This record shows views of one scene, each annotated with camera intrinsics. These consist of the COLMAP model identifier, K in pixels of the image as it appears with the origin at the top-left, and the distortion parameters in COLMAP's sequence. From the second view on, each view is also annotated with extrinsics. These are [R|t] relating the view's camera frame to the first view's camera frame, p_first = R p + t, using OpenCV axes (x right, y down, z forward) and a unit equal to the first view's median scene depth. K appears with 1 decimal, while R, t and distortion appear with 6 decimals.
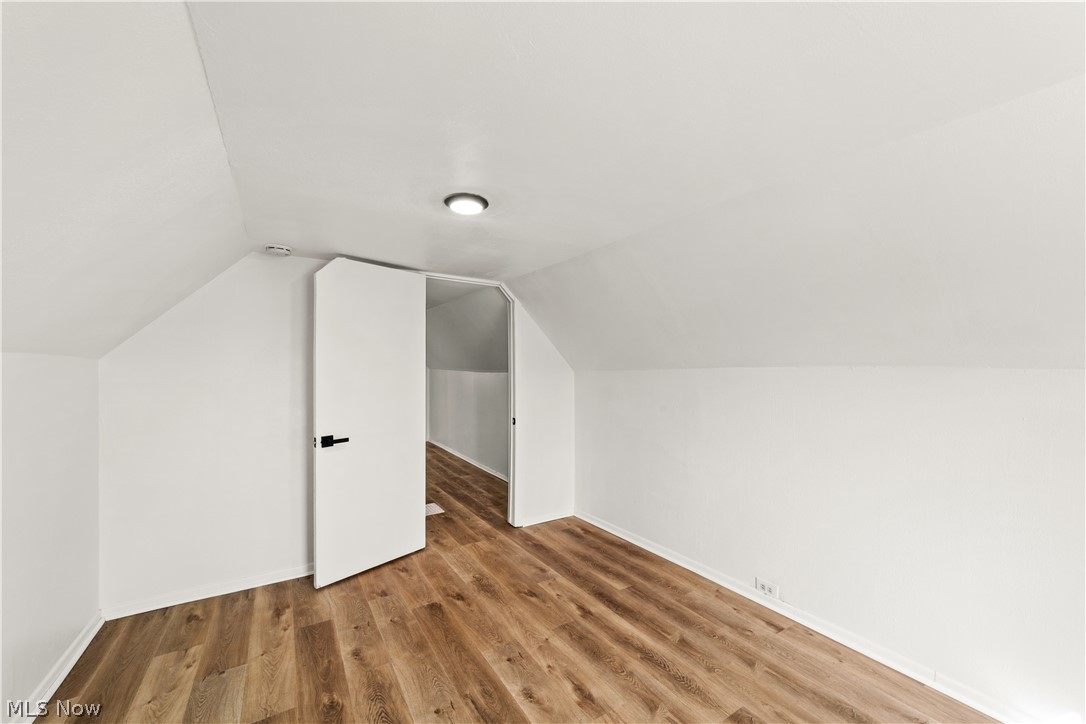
lens RADIAL K [[421.5, 0, 544.9], [0, 421.5, 364.8], [0, 0, 1]] dist [-0.009017, 0.005298]
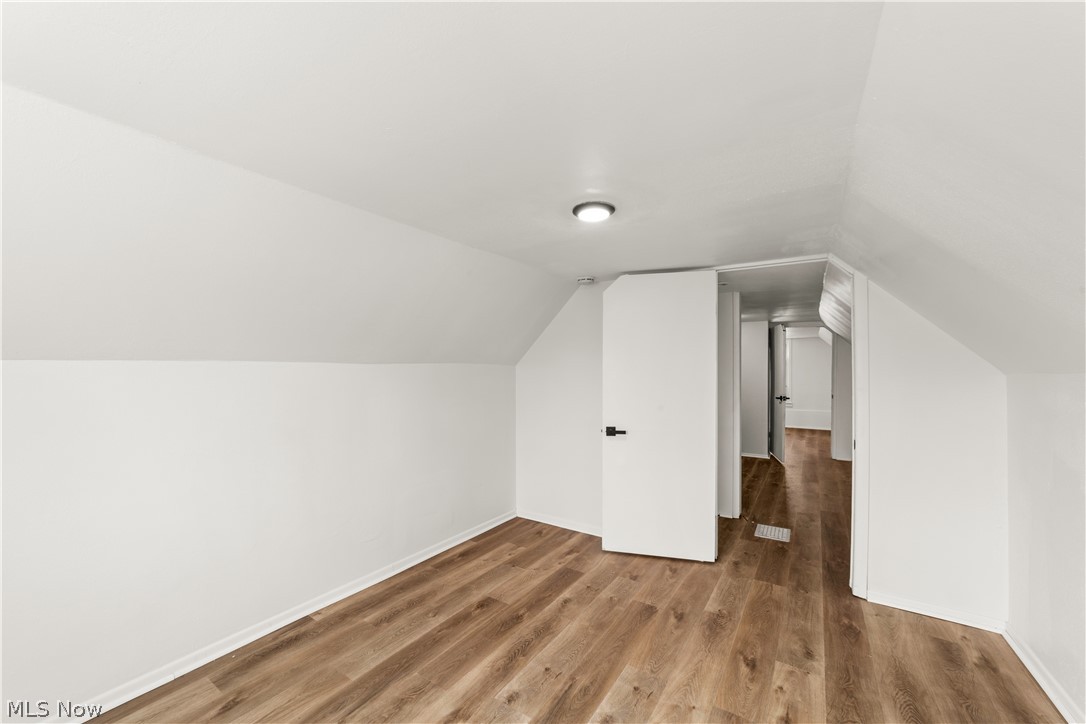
lens RADIAL K [[421.5, 0, 538.6], [0, 421.5, 365.1], [0, 0, 1]] dist [-0.009017, 0.005298]
pose [[0.407763, -0.011043, -0.913021, 0.535123], [0.009067, 0.999927, -0.008045, 0.001335], [0.913043, -0.004998, 0.407833, 0.346382]]
